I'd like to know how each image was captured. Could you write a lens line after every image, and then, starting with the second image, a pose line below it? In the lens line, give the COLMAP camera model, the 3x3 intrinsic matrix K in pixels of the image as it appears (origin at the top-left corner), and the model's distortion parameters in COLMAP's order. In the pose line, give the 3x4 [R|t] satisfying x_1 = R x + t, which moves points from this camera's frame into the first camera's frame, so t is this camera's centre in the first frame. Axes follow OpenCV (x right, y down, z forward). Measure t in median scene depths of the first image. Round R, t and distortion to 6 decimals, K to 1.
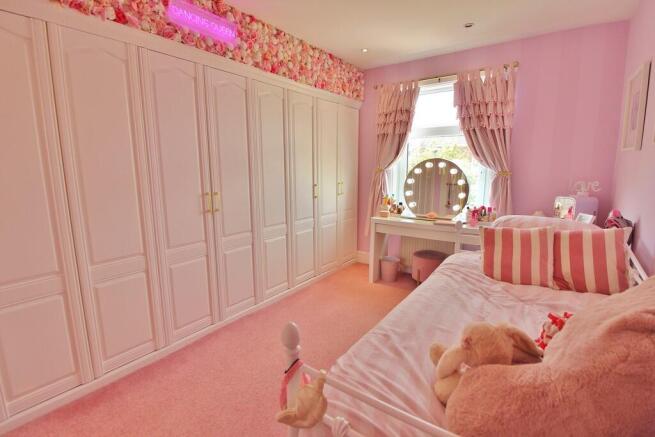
lens RADIAL K [[302.1, 0, 333.3], [0, 302.1, 211.2], [0, 0, 1]] dist [-0.002243, -0.013331]
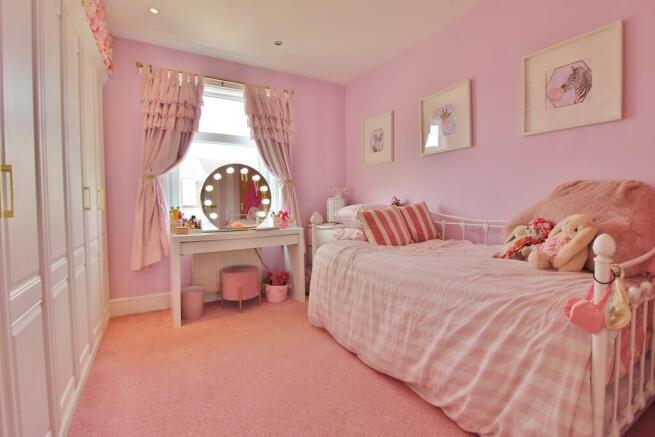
lens RADIAL K [[302.1, 0, 333.3], [0, 302.1, 211.2], [0, 0, 1]] dist [-0.002243, -0.013331]
pose [[0.412412, -0.033295, 0.910389, -0.387834], [0.144486, 0.989073, -0.029281, 0.040576], [-0.899467, 0.143615, 0.412716, 0.355546]]
